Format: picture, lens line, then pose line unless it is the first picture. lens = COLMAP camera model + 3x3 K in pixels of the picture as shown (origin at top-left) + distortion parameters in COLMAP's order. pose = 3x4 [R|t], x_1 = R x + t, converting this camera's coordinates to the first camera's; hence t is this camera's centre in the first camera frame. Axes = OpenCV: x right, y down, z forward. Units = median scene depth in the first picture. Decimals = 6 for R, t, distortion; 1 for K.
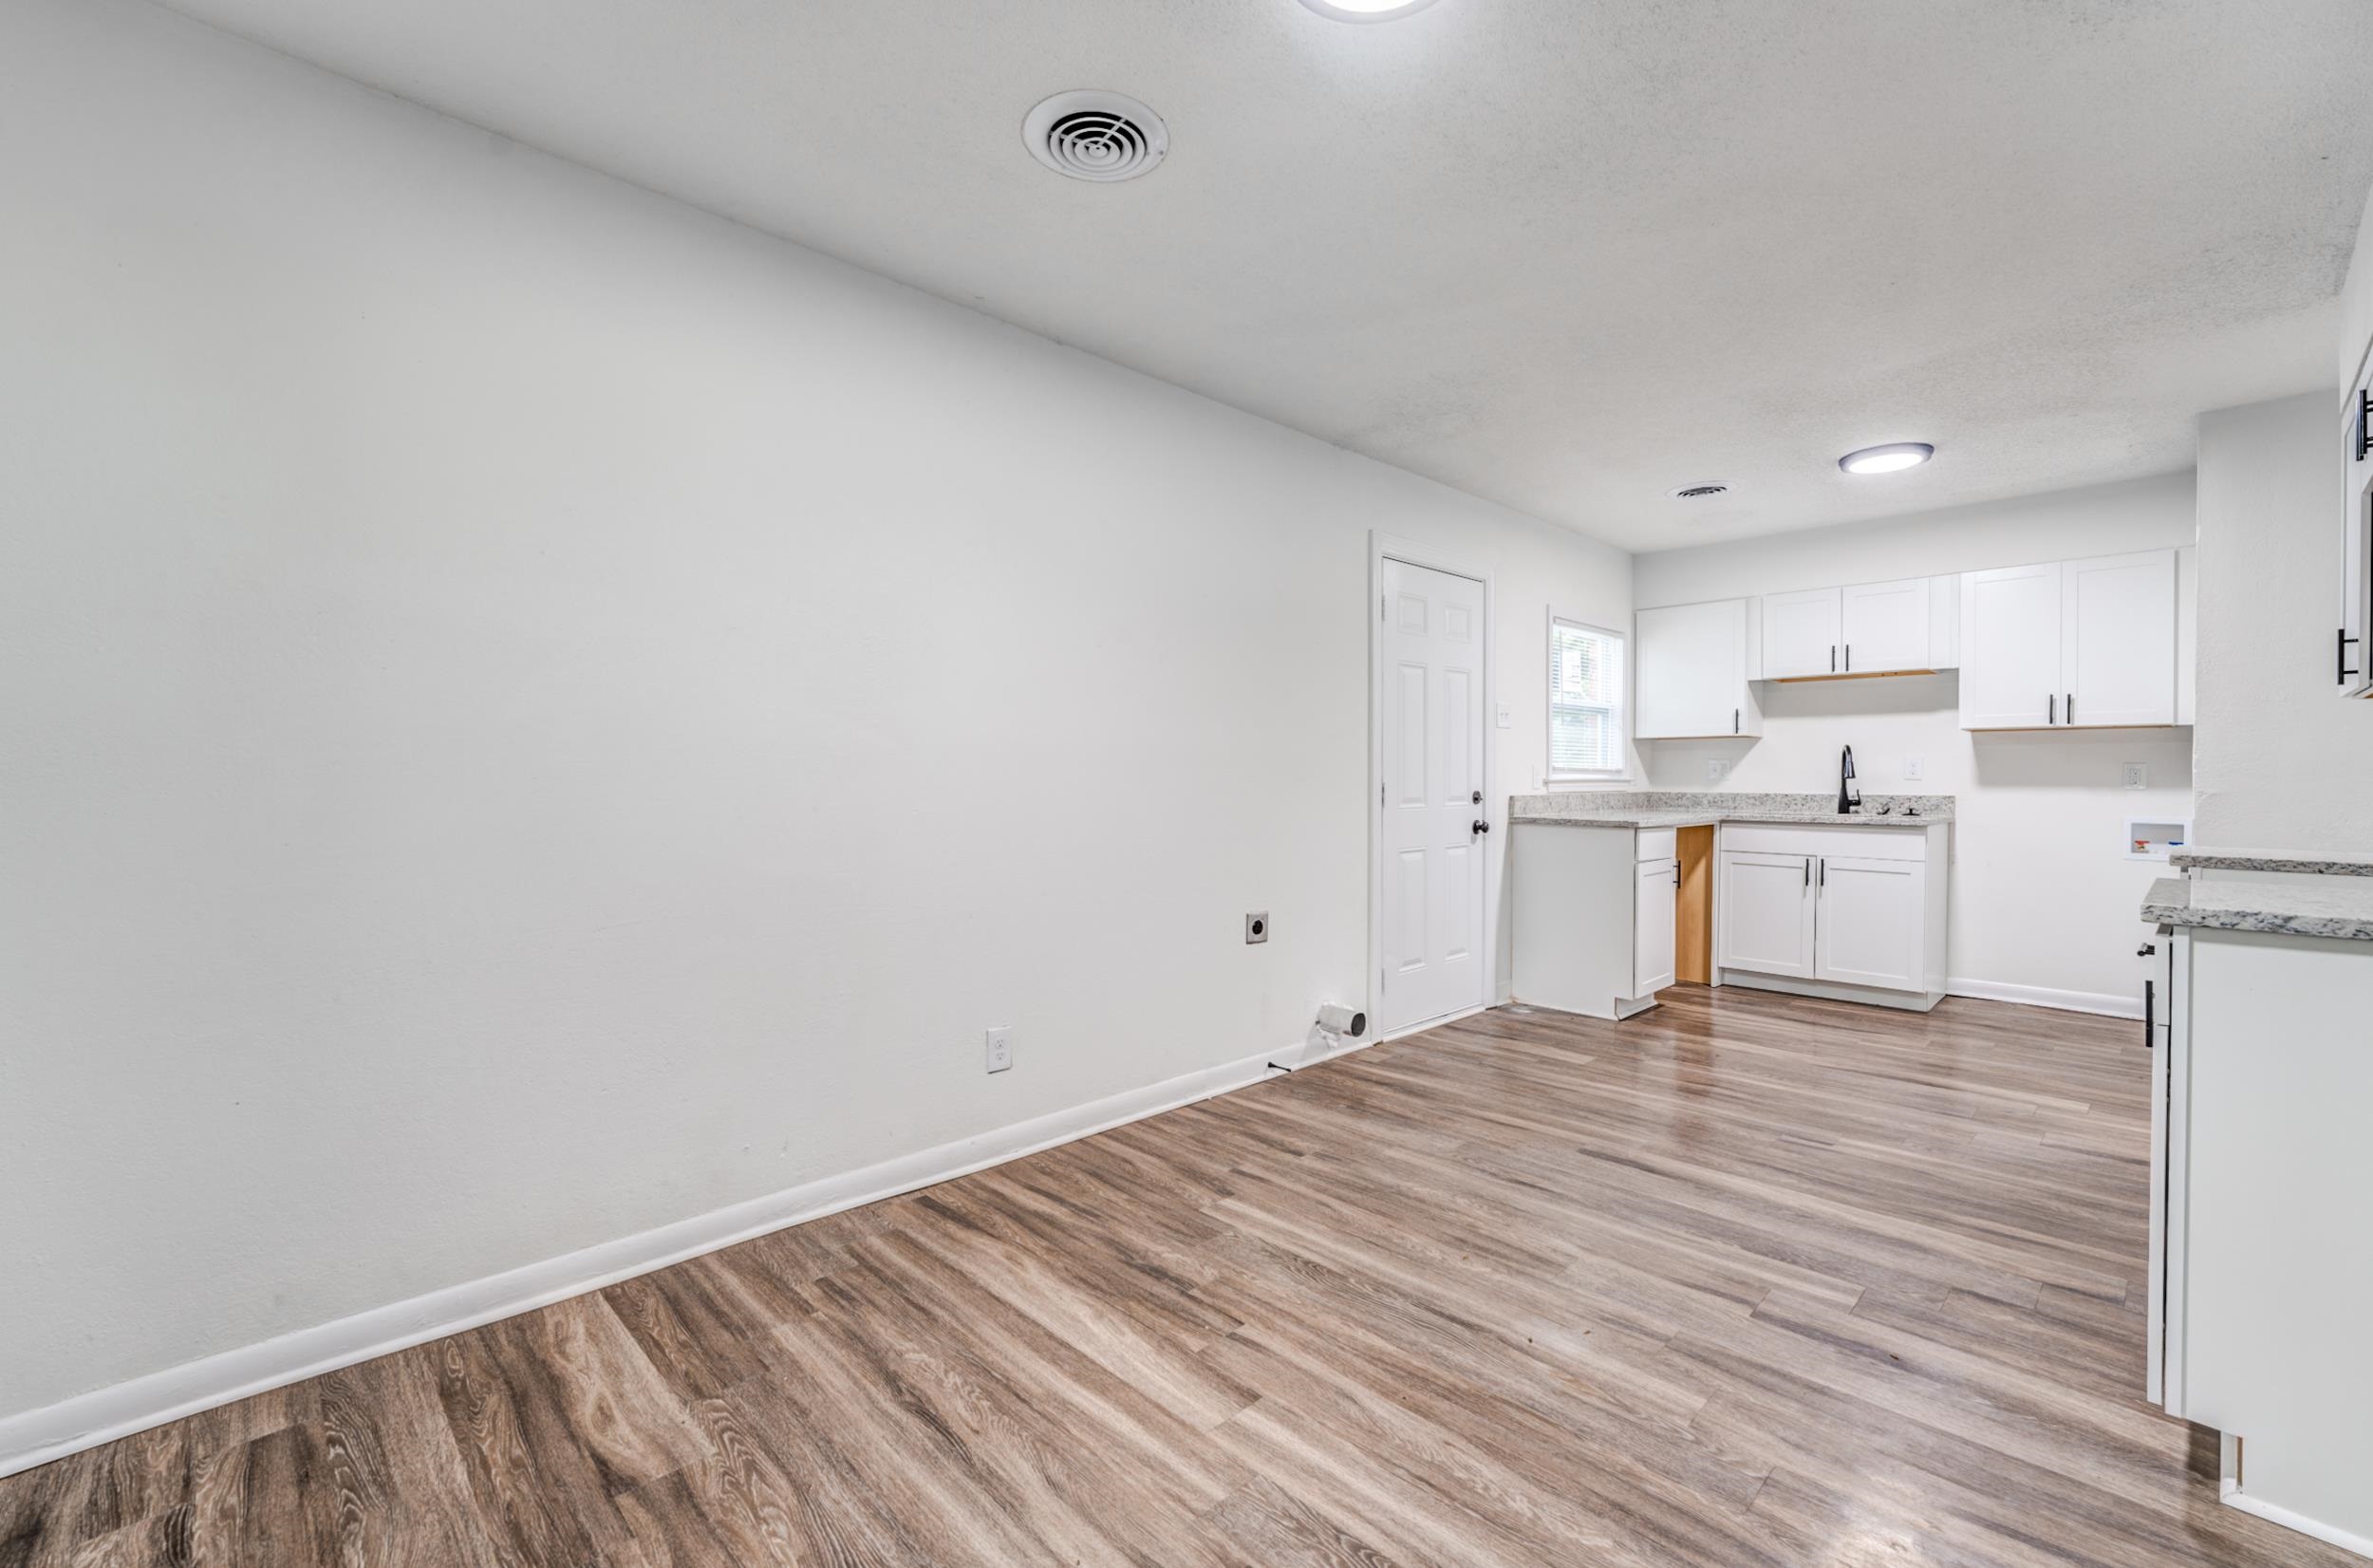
lens RADIAL K [[996.3, 0, 1209.5], [0, 996.3, 784.2], [0, 0, 1]] dist [-0.005777, 0.000310]
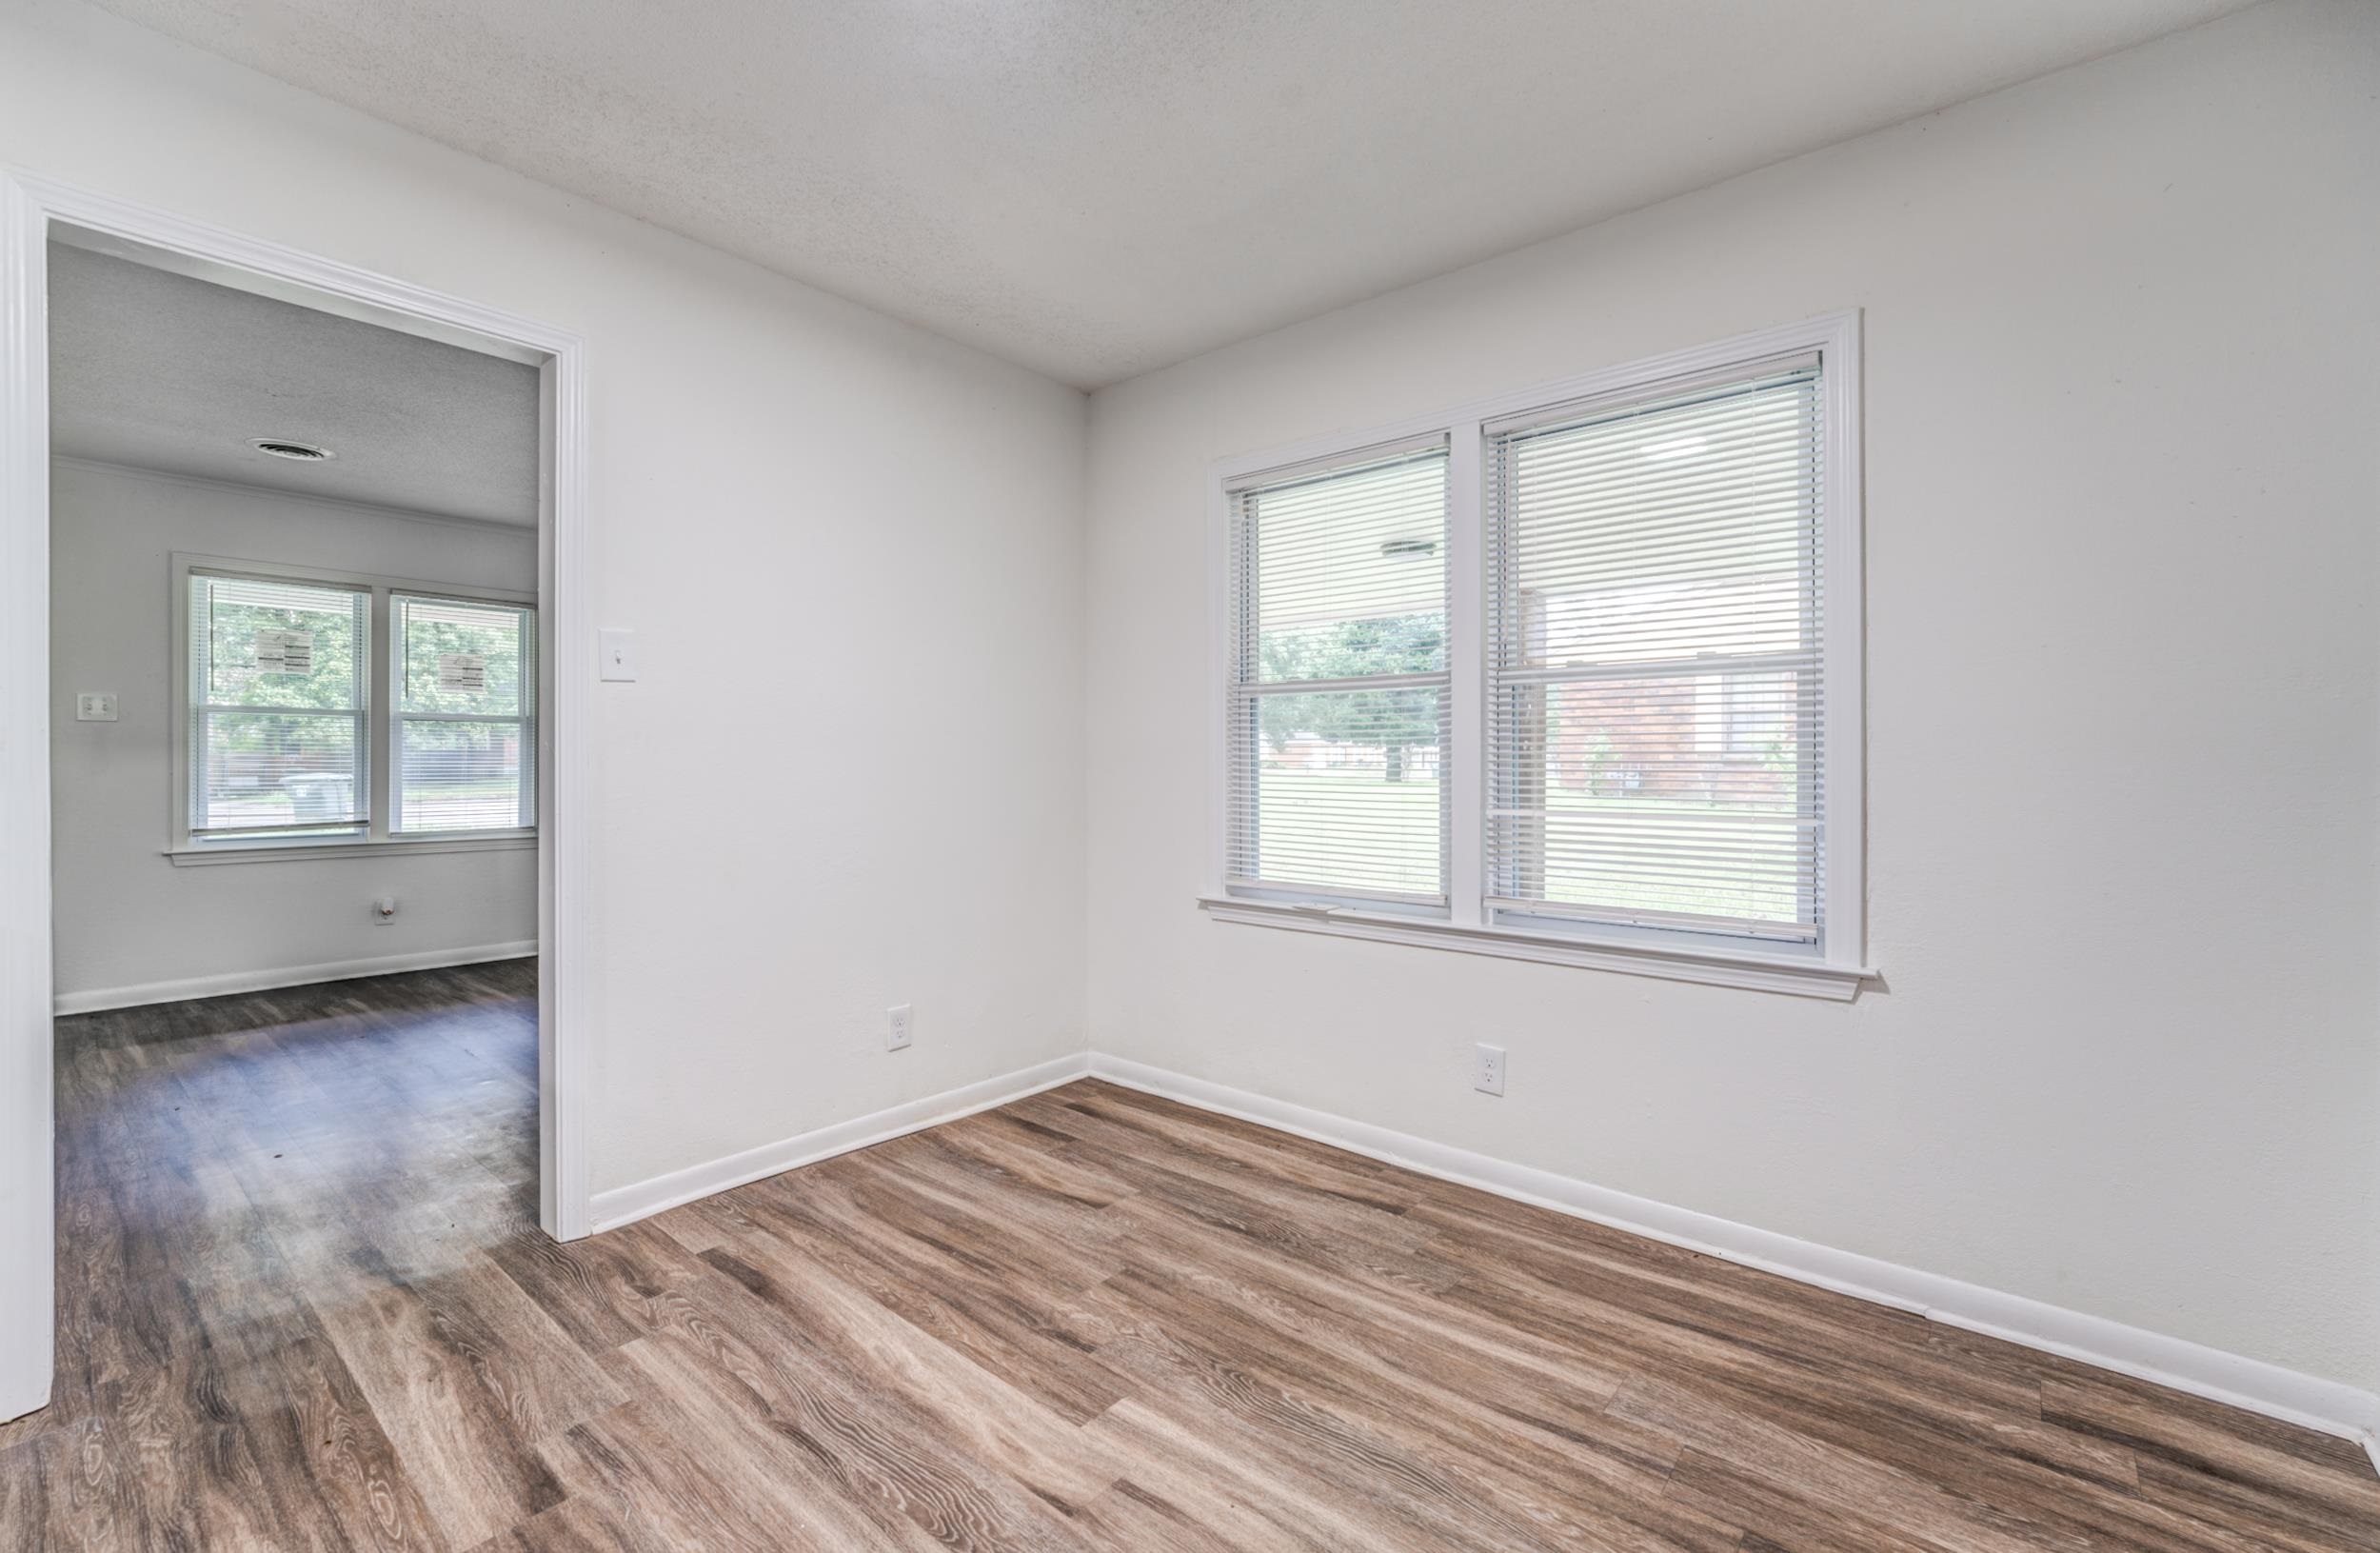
lens RADIAL K [[1013.6, 0, 1179.9], [0, 1013.6, 762.4], [0, 0, 1]] dist [-0.006026, 0.000323]
pose [[-0.995969, -0.005958, -0.089501, 0.013265], [-0.007049, 0.999905, 0.011877, -0.010067], [0.089422, 0.012460, -0.995916, 1.126776]]
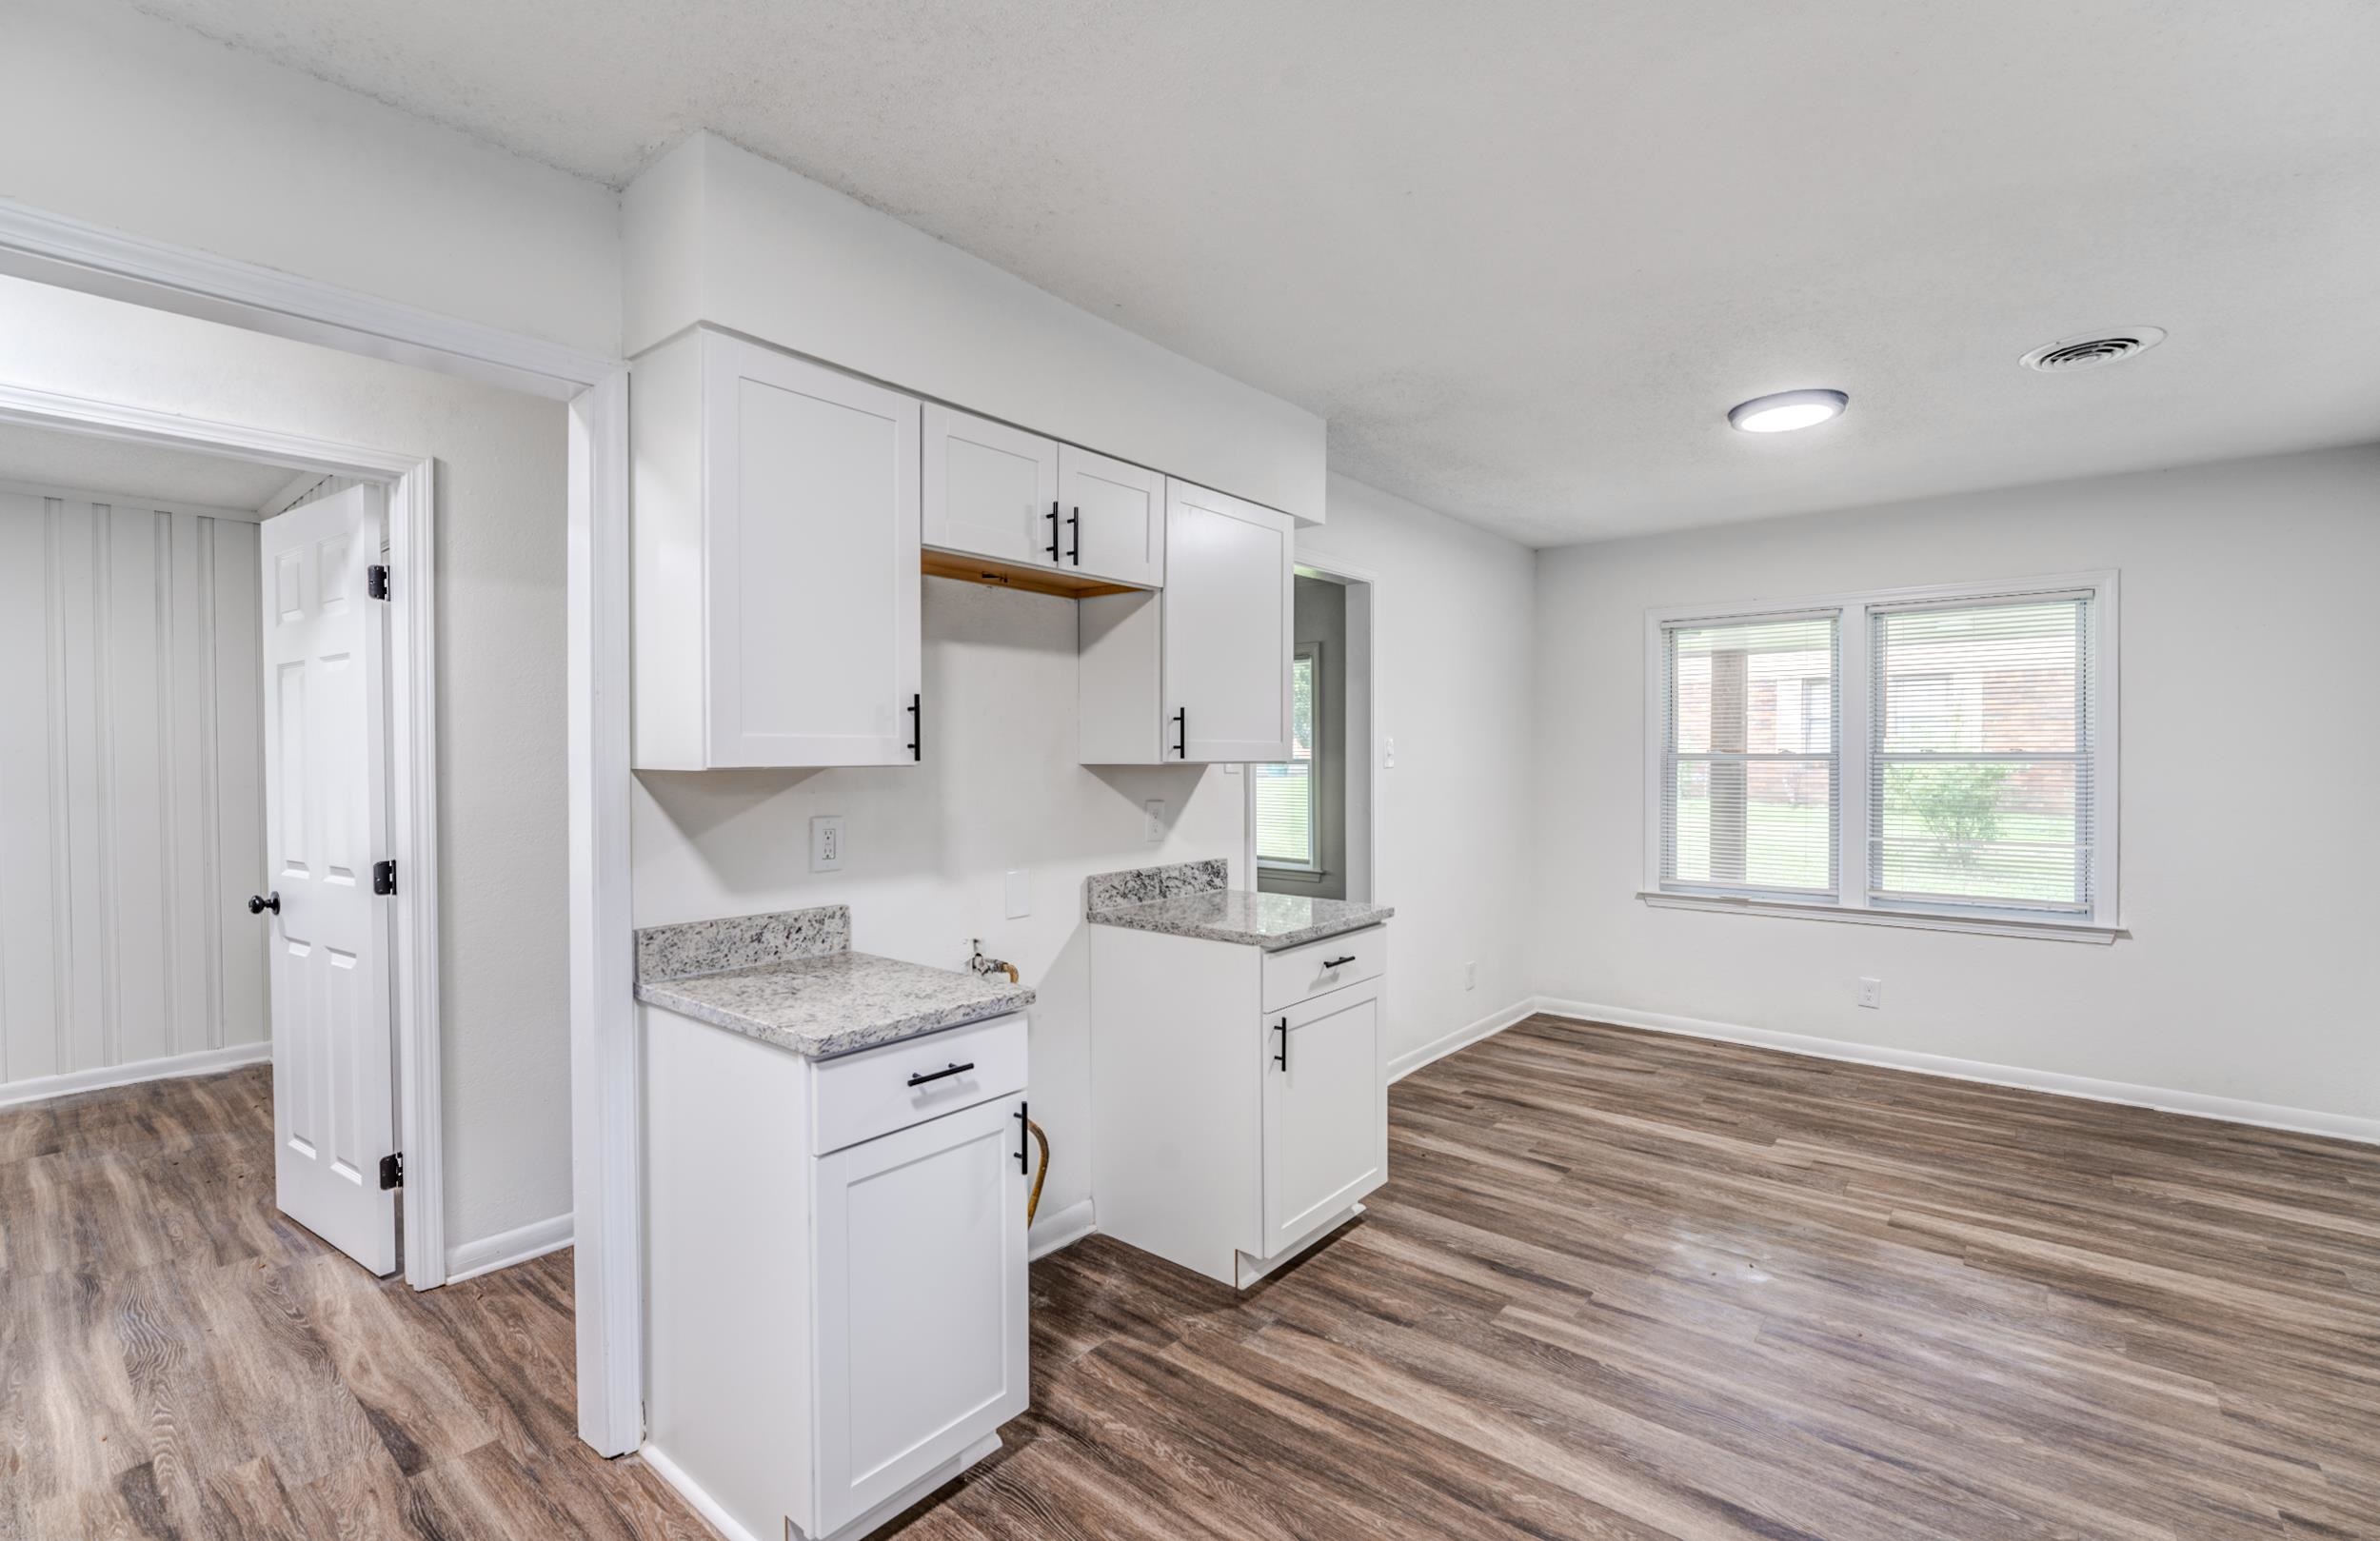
lens RADIAL K [[1042.8, 0, 1190.0], [0, 1042.8, 770.5], [0, 0, 1]] dist [-0.005003, -0.000597]
pose [[-0.994813, 0.000148, -0.101721, 0.936079], [-0.002518, 0.999657, 0.026080, -0.108940], [0.101690, 0.026201, -0.994471, 1.768230]]
